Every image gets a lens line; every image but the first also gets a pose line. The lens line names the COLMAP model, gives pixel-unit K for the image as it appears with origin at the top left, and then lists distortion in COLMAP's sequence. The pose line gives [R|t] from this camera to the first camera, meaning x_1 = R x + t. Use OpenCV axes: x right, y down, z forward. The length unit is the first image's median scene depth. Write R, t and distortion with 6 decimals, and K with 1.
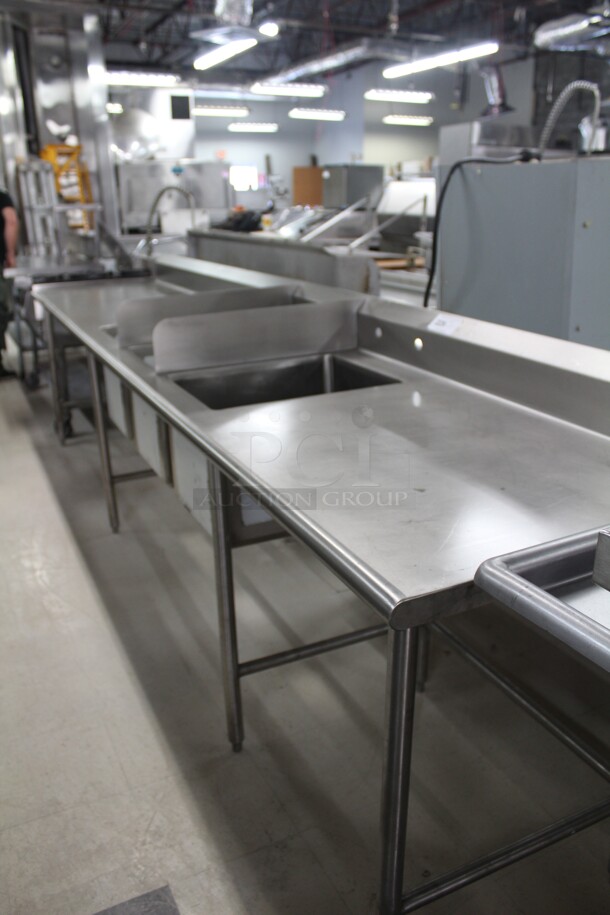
lens RADIAL K [[754.8, 0, 305.0], [0, 754.8, 457.5], [0, 0, 1]] dist [-0.155437, 0.138523]
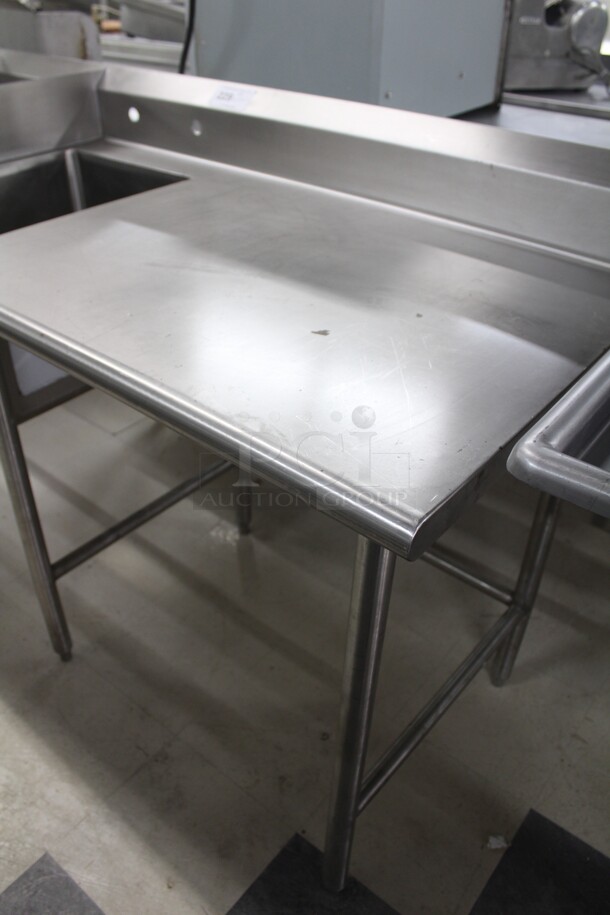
lens RADIAL K [[754.8, 0, 305.0], [0, 754.8, 457.5], [0, 0, 1]] dist [-0.155437, 0.138523]
pose [[0.911927, -0.210077, 0.352500, -0.095703], [0.106029, 0.950477, 0.292150, -0.037313], [-0.396417, -0.229045, 0.889040, 0.209963]]
